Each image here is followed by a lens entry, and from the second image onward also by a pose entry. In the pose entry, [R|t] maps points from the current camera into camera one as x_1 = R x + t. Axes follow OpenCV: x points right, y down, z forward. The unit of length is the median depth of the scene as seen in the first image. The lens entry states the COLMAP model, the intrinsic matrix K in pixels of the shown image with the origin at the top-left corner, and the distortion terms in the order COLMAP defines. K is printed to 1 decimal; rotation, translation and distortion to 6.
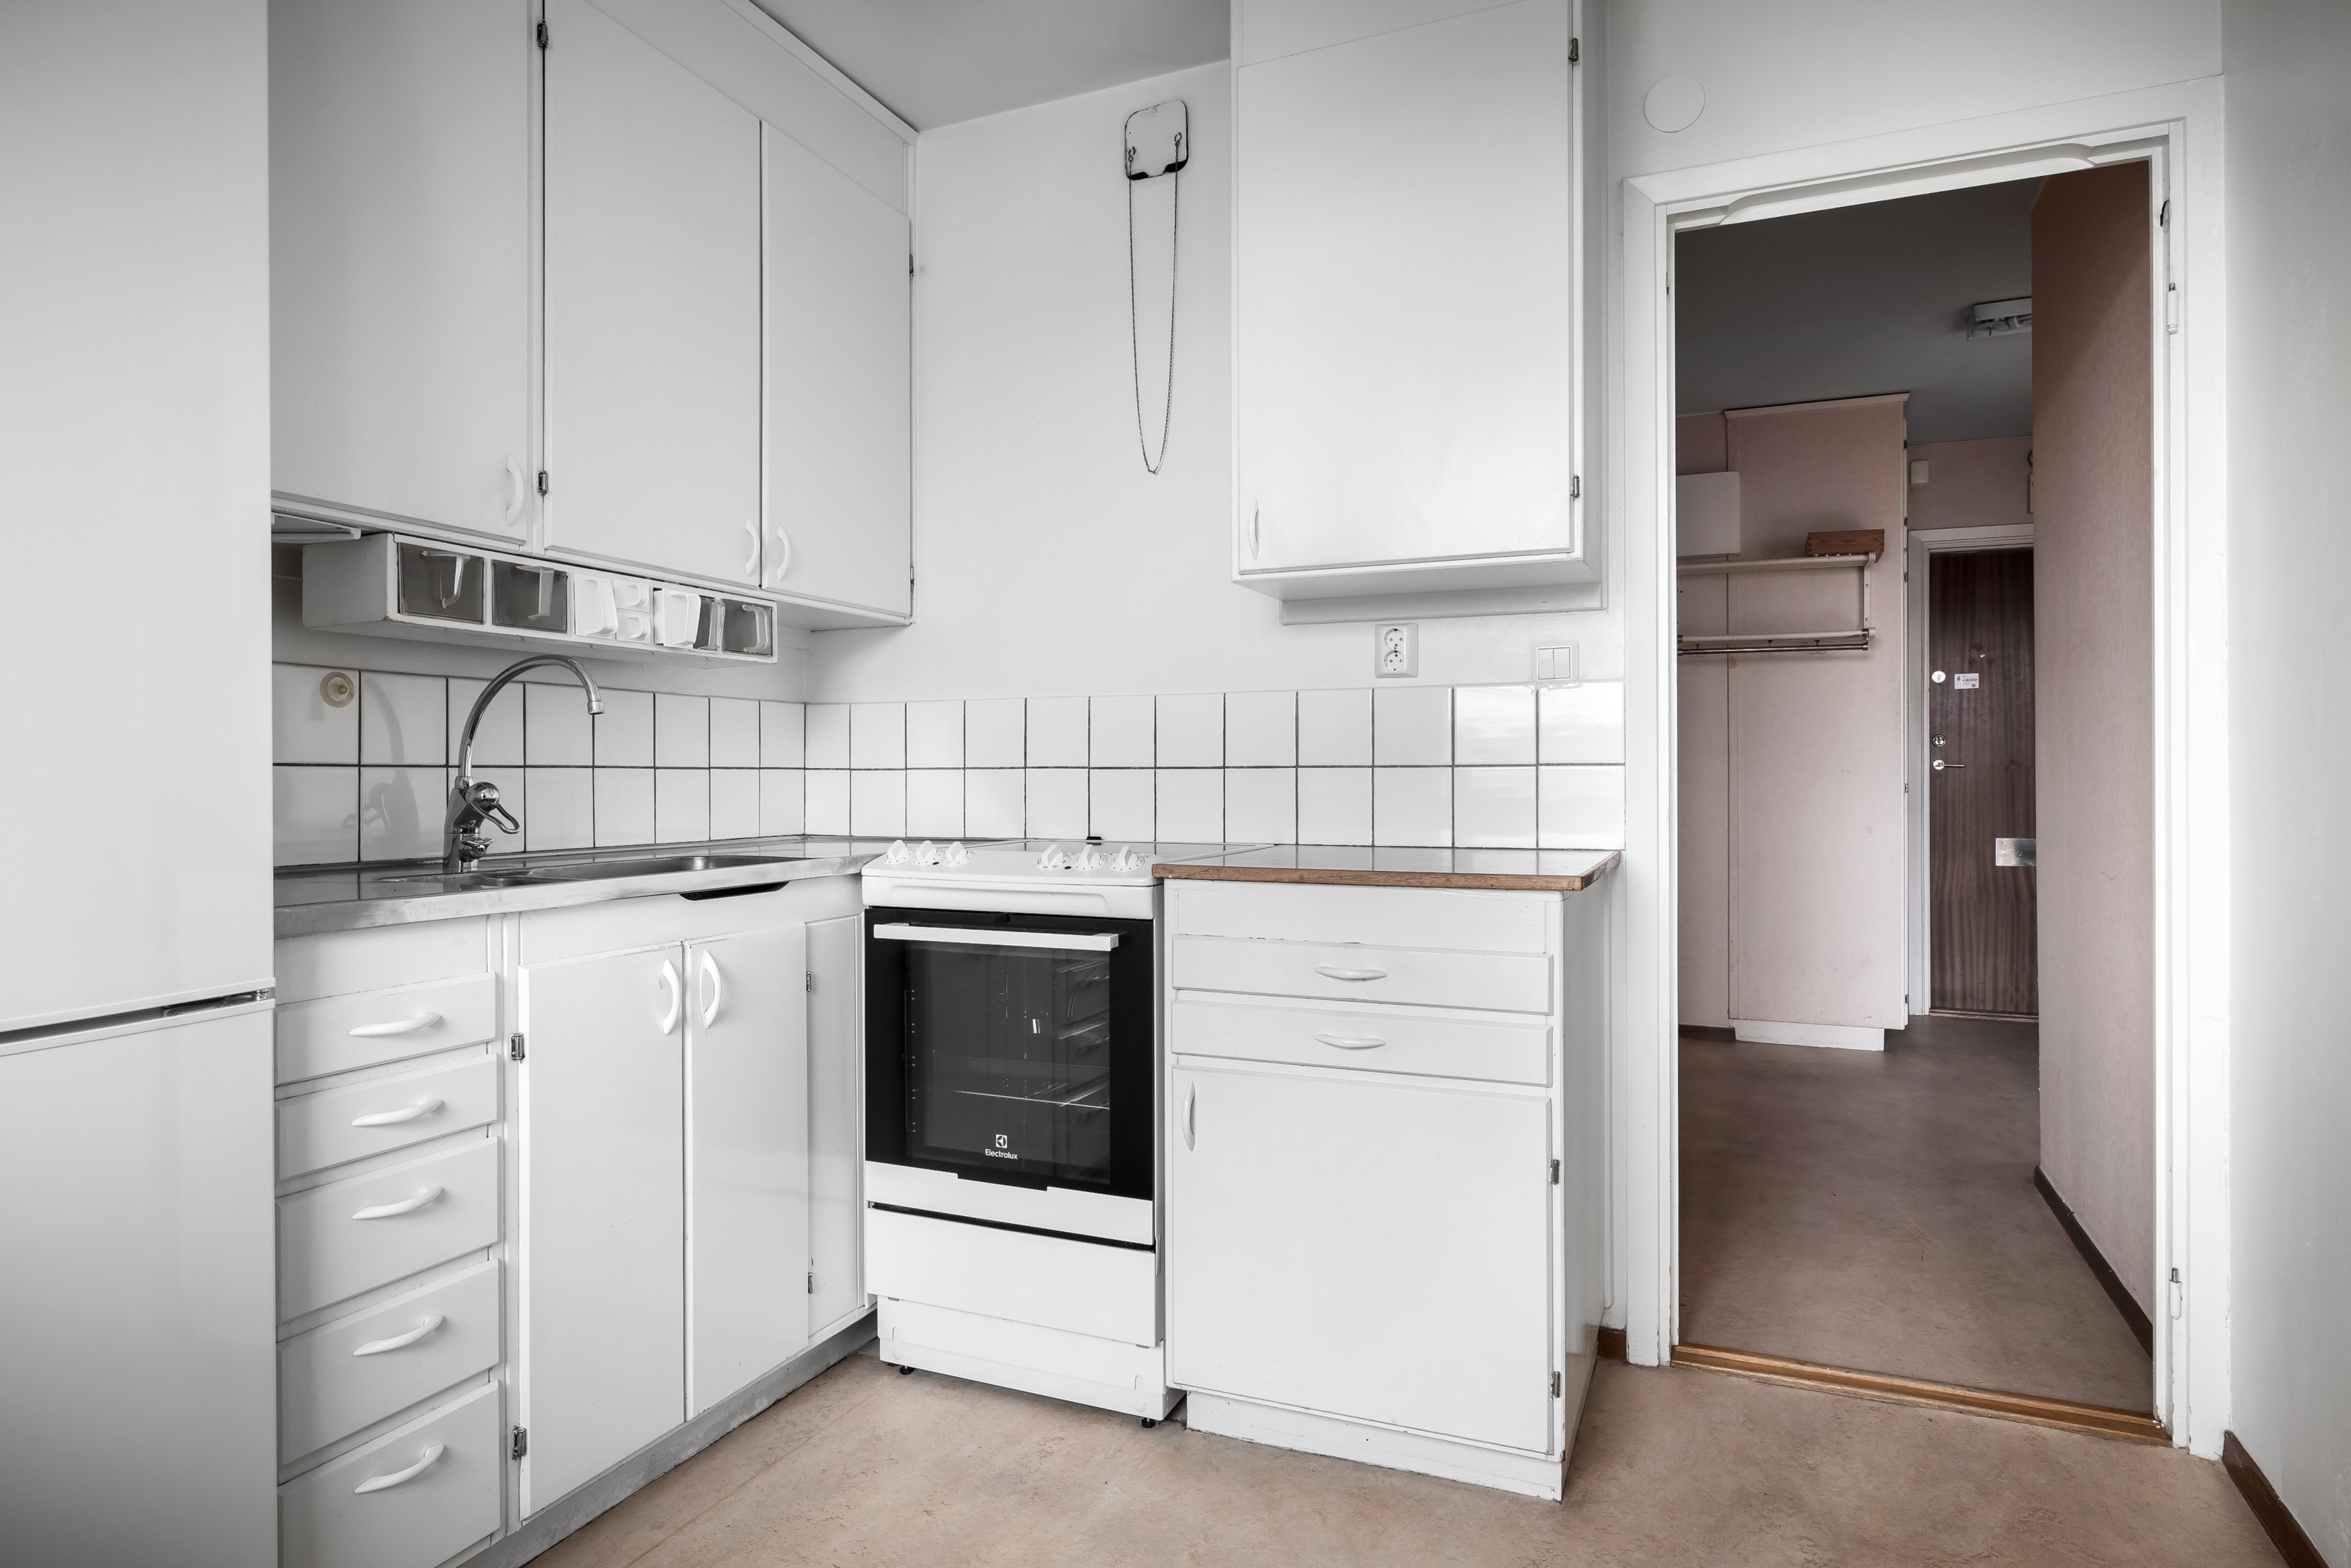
lens RADIAL K [[1310.8, 0, 1179.0], [0, 1310.8, 777.3], [0, 0, 1]] dist [-0.000213, 0.000607]
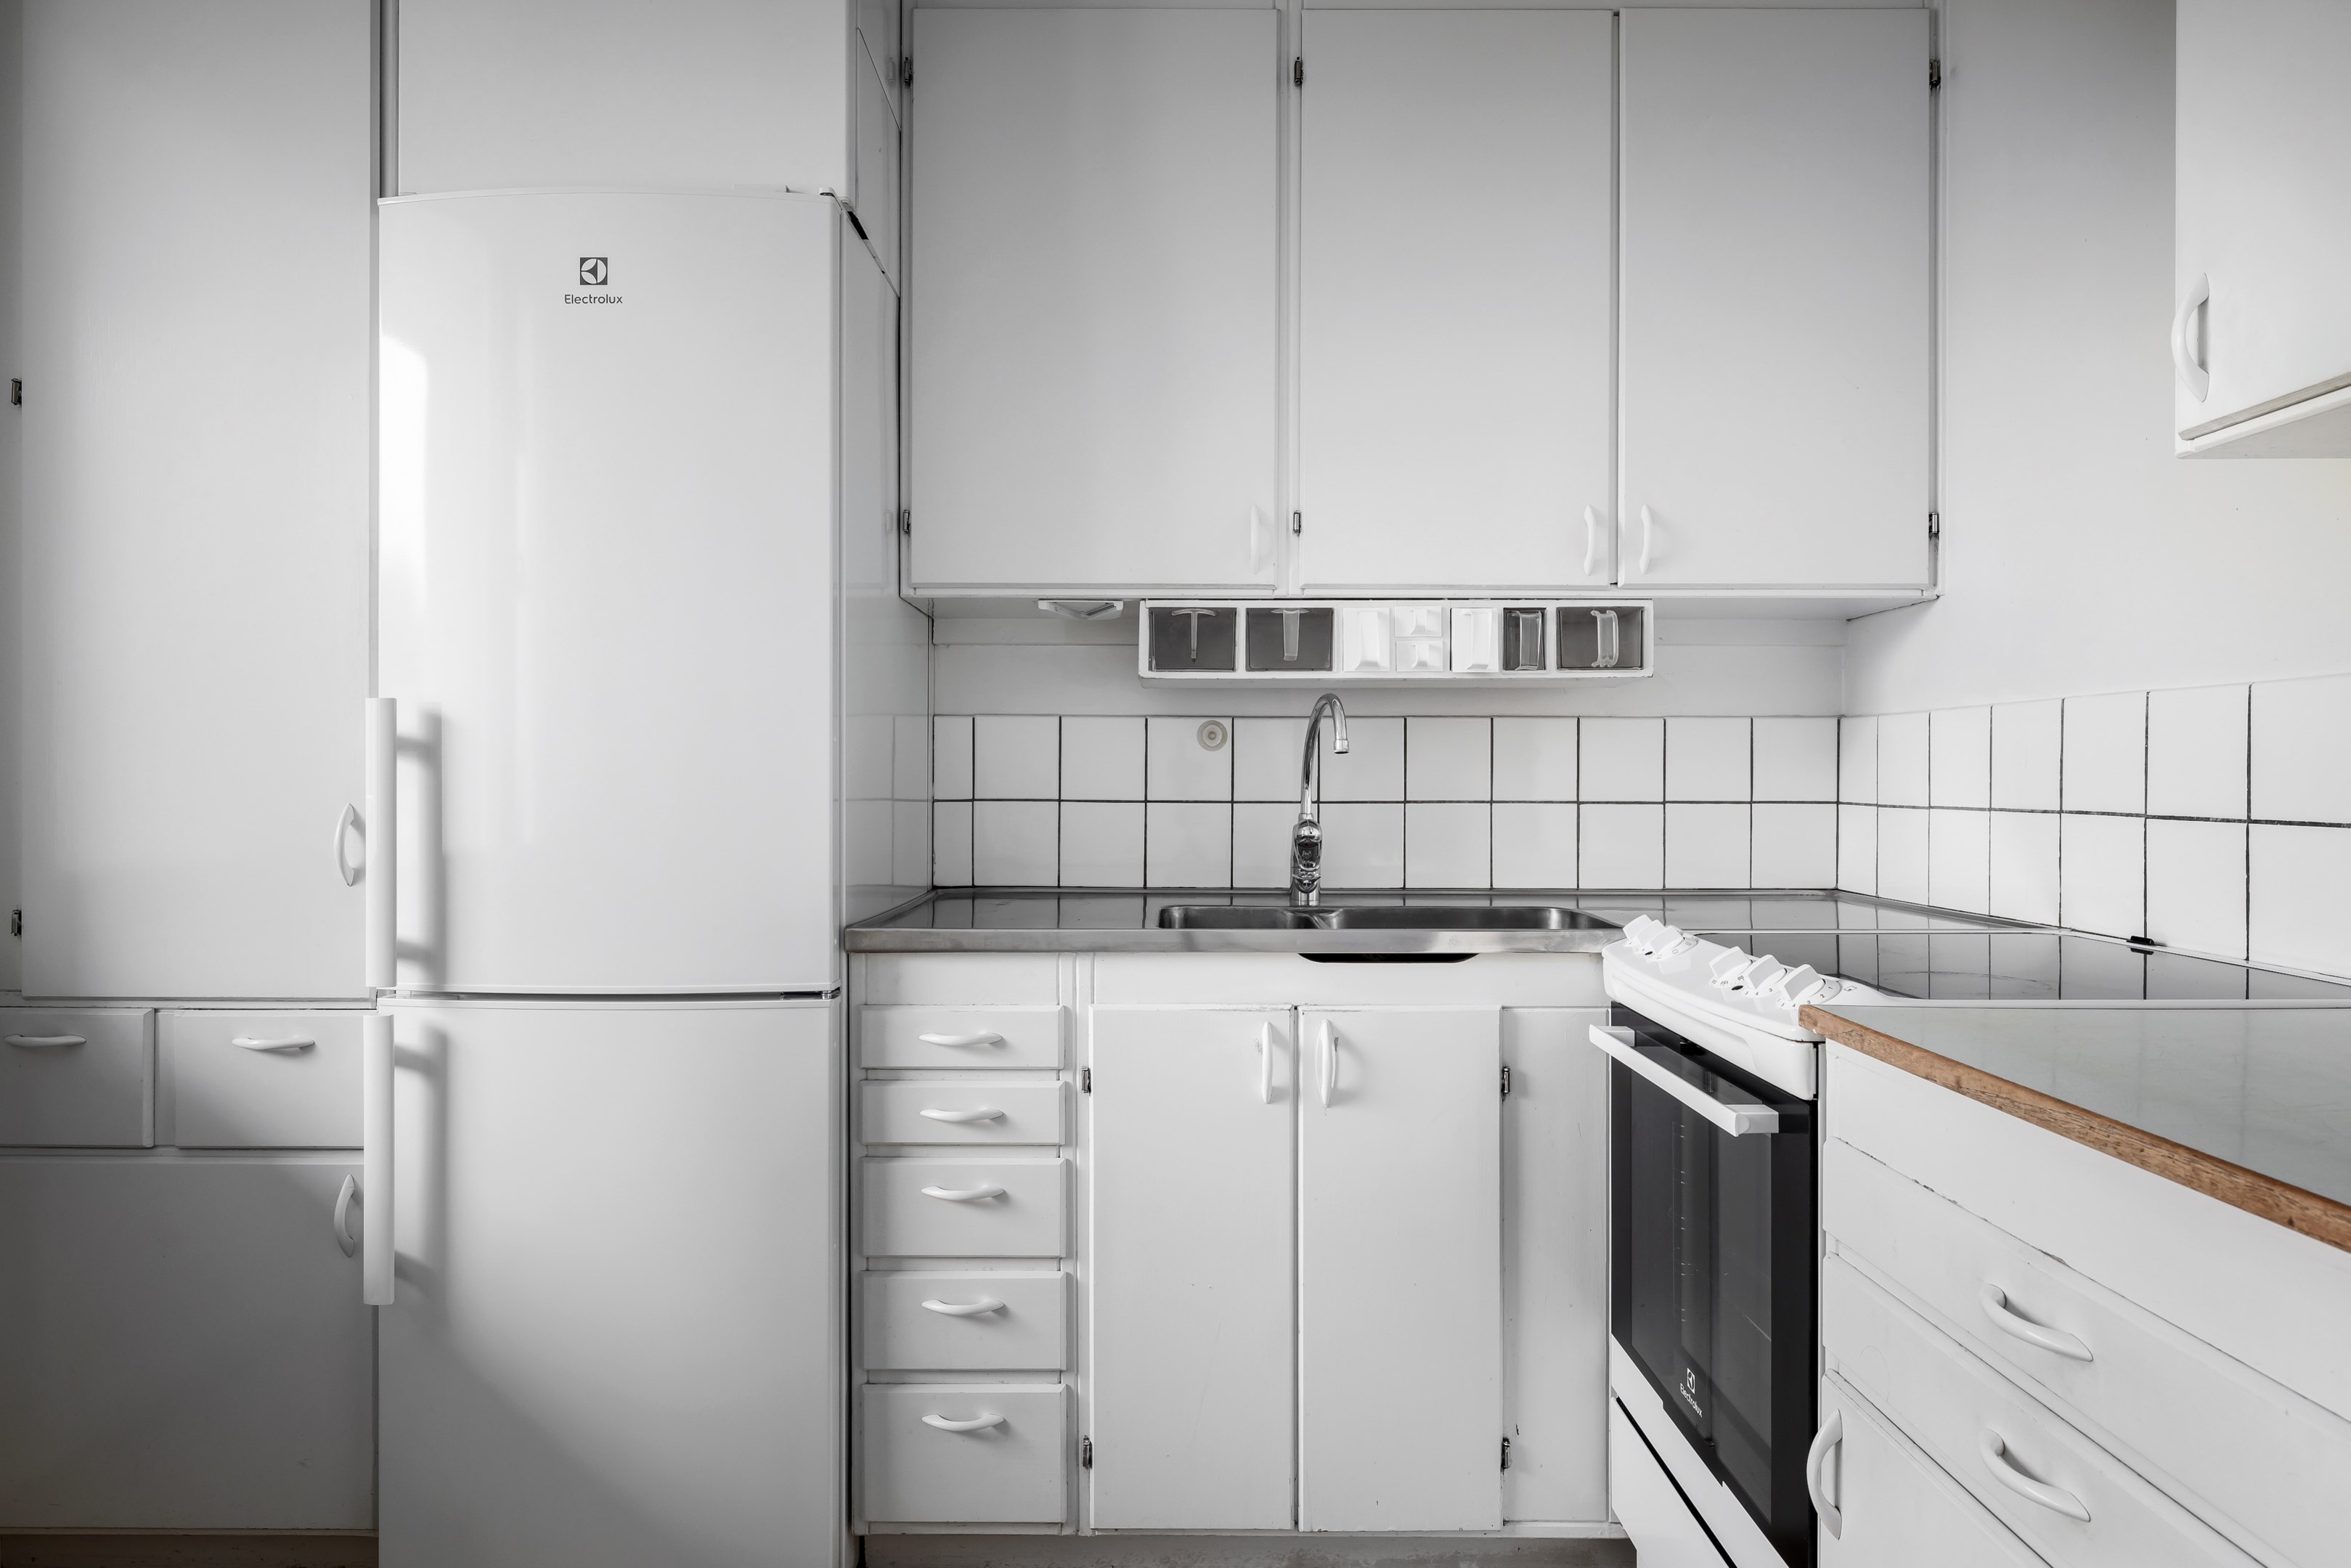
lens RADIAL K [[1326.4, 0, 1175.5], [0, 1326.4, 784.0], [0, 0, 1]] dist [0.002106, 0.000020]
pose [[0.386845, 0.008472, -0.922106, 0.398861], [-0.002704, 0.999964, 0.008053, -0.033114], [0.922141, -0.000622, 0.386853, 0.509987]]
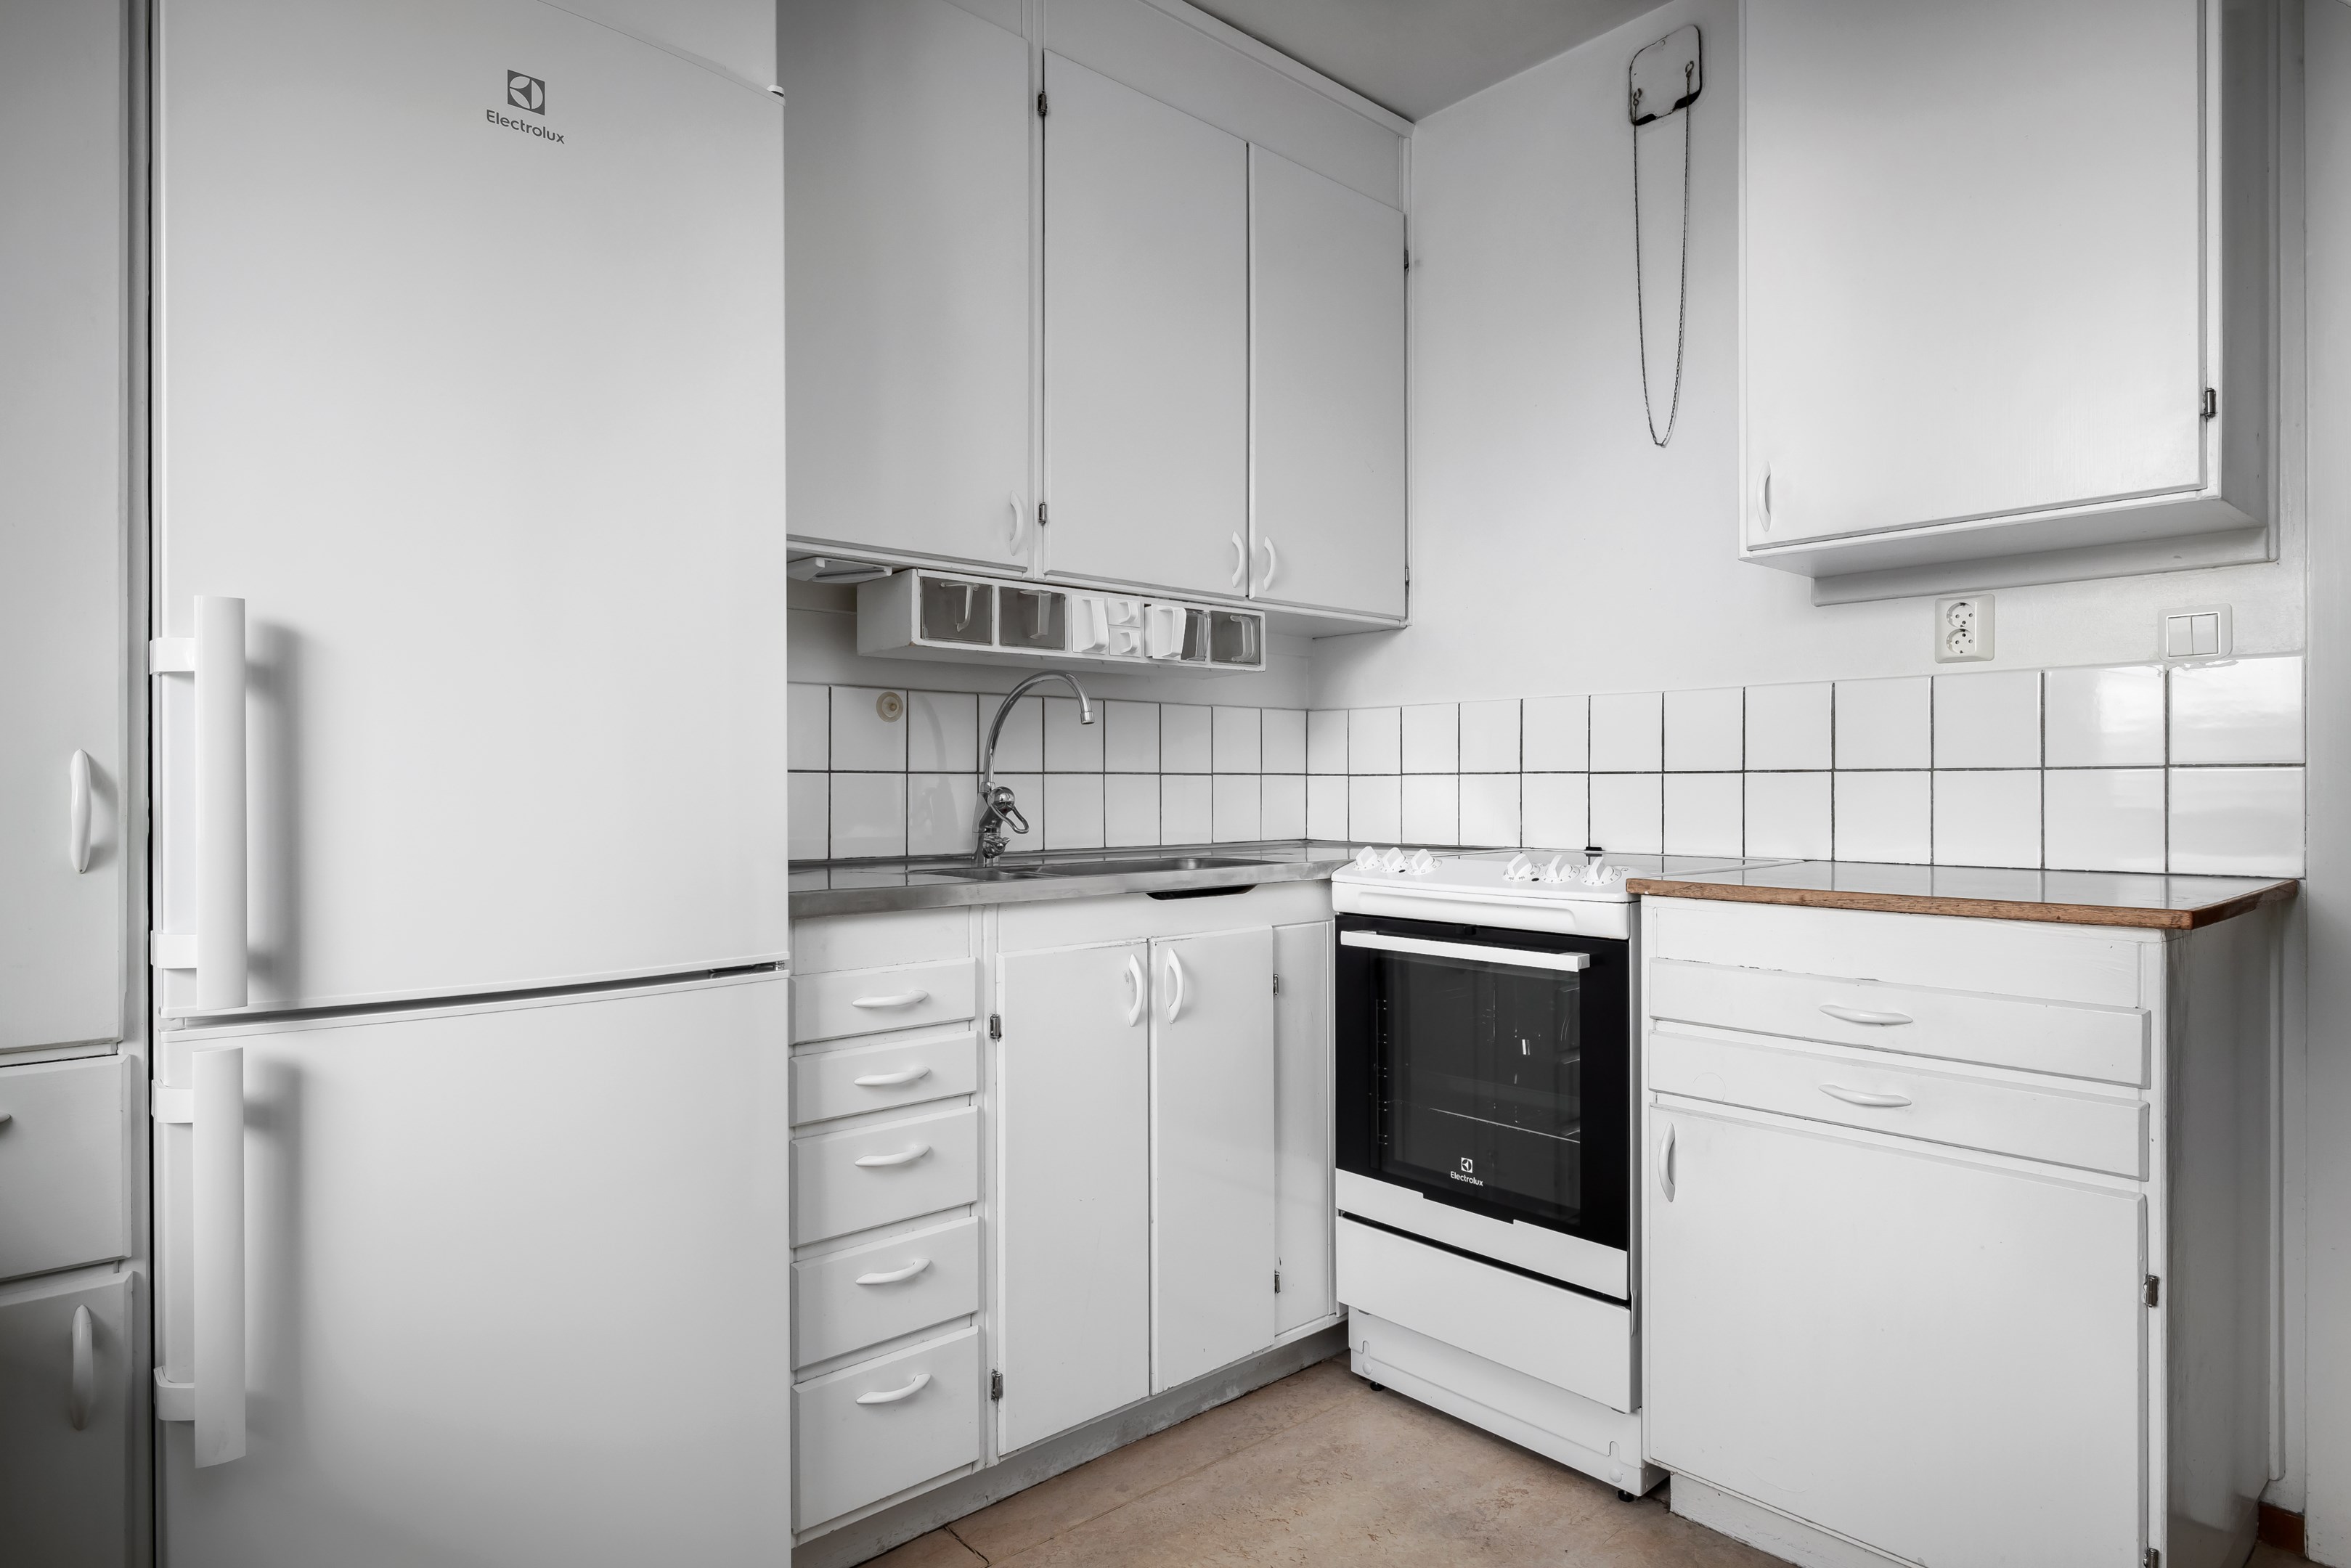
lens RADIAL K [[1322.7, 0, 1180.9], [0, 1322.7, 787.4], [0, 0, 1]] dist [0.001683, -0.001696]
pose [[0.907821, 0.001223, -0.419355, 0.080967], [-0.000321, 0.999997, 0.002223, 0.001635], [0.419357, -0.001883, 0.907820, 0.043622]]
